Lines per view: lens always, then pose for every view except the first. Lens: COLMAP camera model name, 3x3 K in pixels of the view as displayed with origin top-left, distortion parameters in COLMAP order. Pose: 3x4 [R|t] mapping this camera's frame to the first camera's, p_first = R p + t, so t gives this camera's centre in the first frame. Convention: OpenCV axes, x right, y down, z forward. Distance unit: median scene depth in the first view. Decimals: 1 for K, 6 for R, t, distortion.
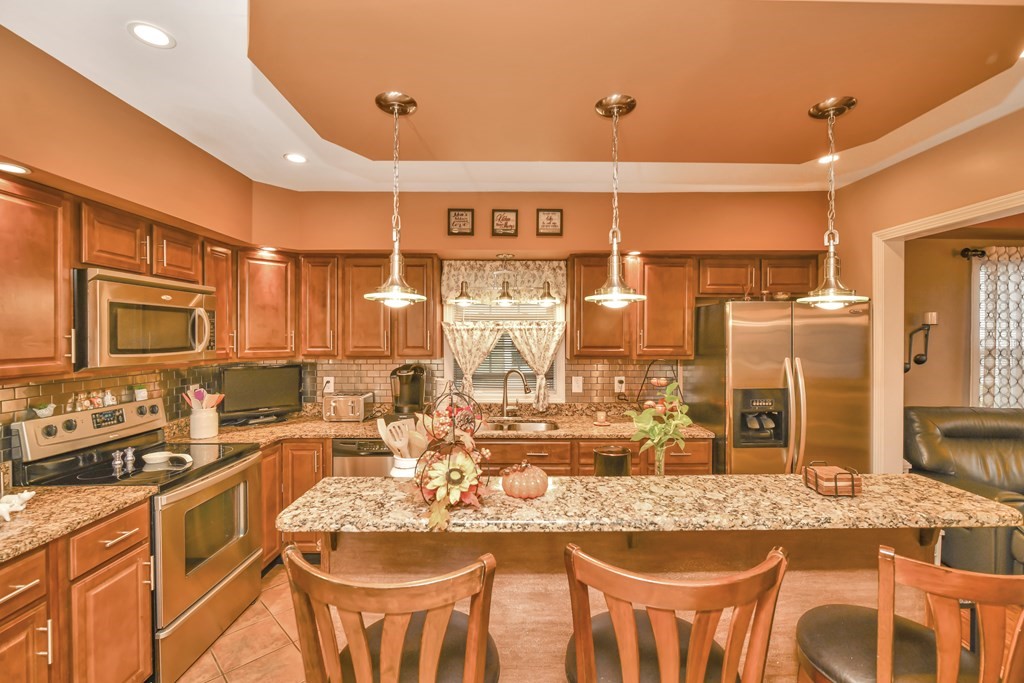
lens RADIAL K [[454.5, 0, 515.7], [0, 454.5, 343.5], [0, 0, 1]] dist [-0.002925, 0.000909]
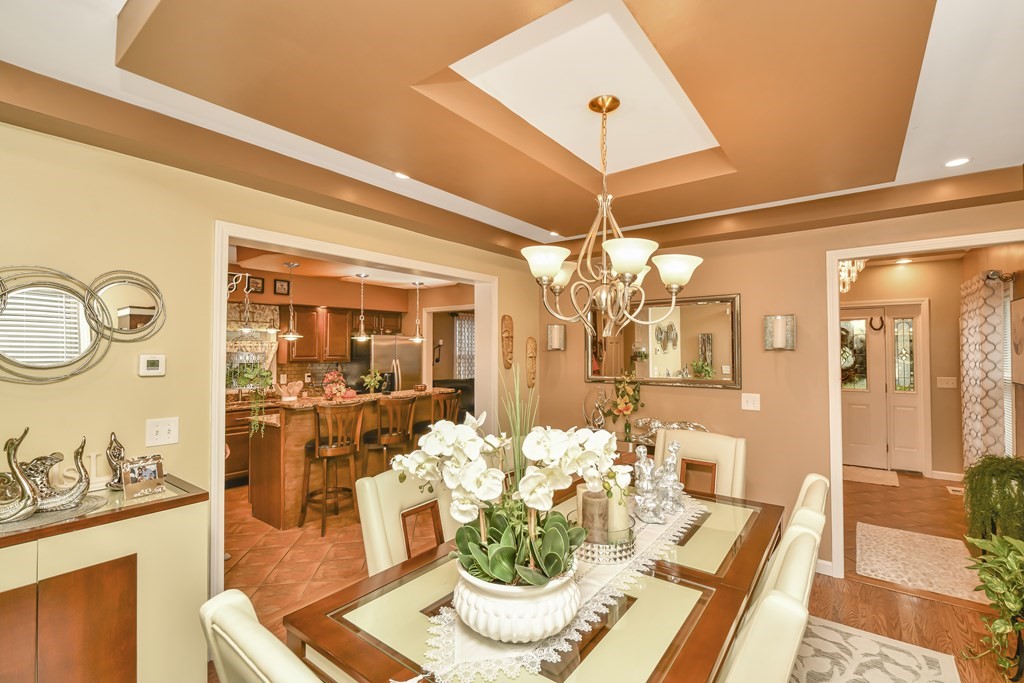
lens RADIAL K [[454.5, 0, 516.1], [0, 454.5, 339.2], [0, 0, 1]] dist [-0.002925, 0.000909]
pose [[0.619989, 0.016436, 0.784438, -0.698270], [0.012802, 0.999436, -0.031059, 0.006557], [-0.784506, 0.029299, 0.619428, -0.772997]]
